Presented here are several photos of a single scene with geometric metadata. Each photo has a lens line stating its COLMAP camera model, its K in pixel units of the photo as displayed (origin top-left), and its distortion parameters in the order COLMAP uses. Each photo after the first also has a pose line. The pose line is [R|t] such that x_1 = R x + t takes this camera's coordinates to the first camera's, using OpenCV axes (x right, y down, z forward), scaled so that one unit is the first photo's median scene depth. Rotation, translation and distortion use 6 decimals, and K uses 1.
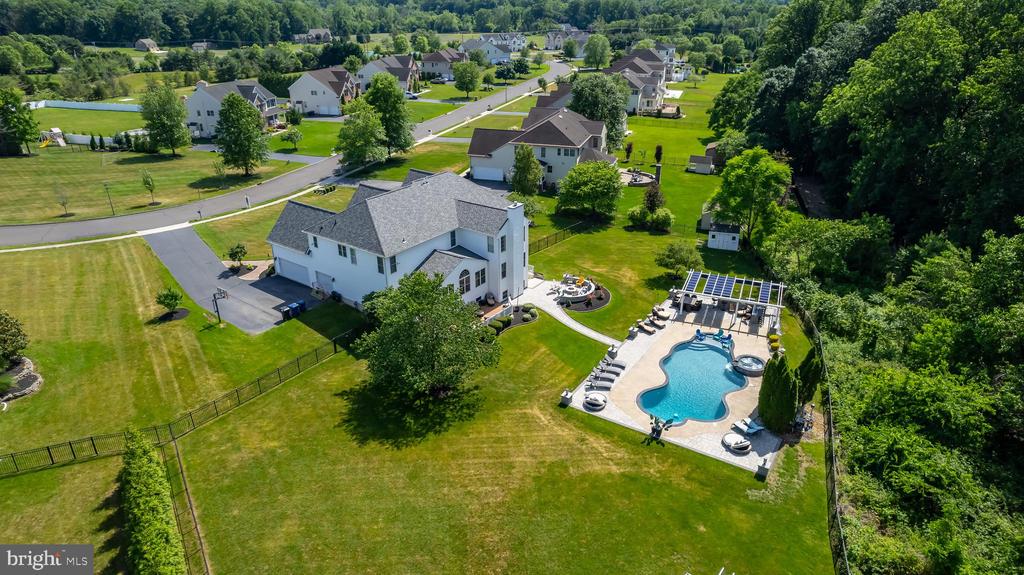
lens RADIAL K [[654.1, 0, 512.0], [0, 654.1, 287.5], [0, 0, 1]] dist [-0.078741, 0.092264]
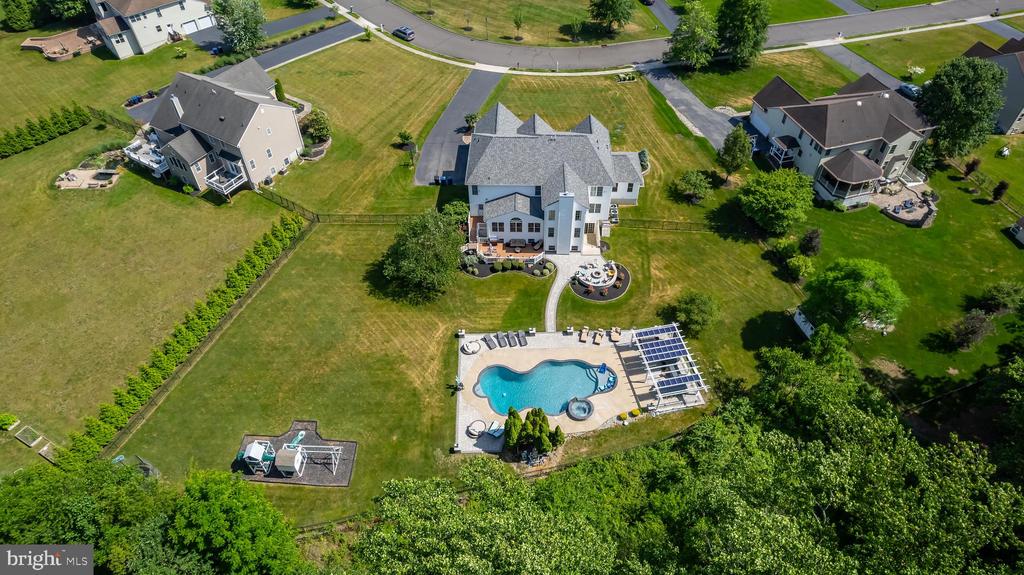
lens RADIAL K [[654.1, 0, 512.0], [0, 654.1, 287.5], [0, 0, 1]] dist [-0.078741, 0.092264]
pose [[0.569229, 0.594351, -0.568089, 0.759539], [-0.338179, 0.799055, 0.497137, -0.567913], [0.749409, -0.090869, 0.655843, 0.086258]]
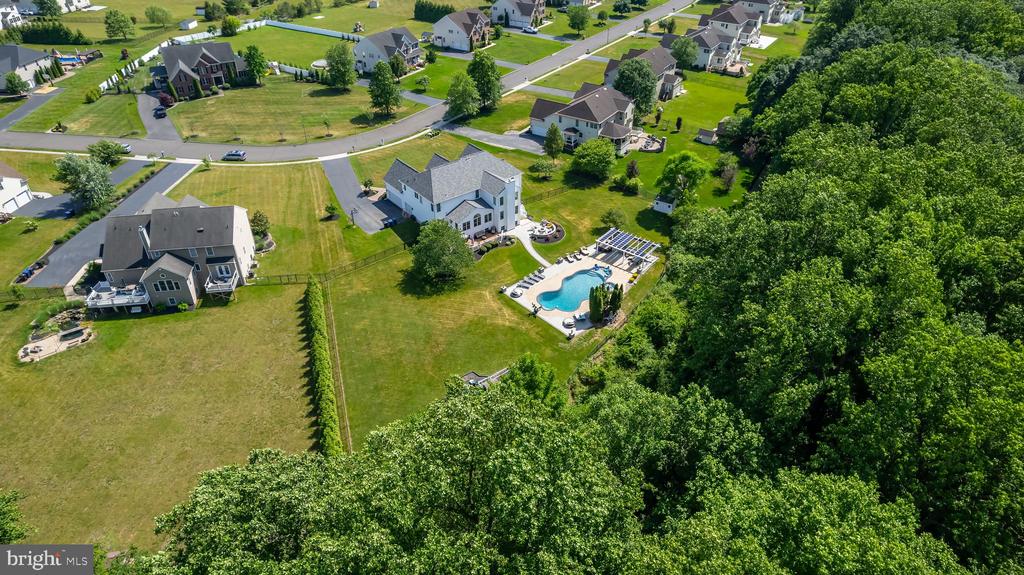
lens RADIAL K [[654.1, 0, 512.0], [0, 654.1, 287.5], [0, 0, 1]] dist [-0.078741, 0.092264]
pose [[0.964624, 0.154724, -0.213450, 0.438947], [-0.112403, 0.973761, 0.197877, -0.195869], [0.238465, -0.166884, 0.956705, -0.765101]]
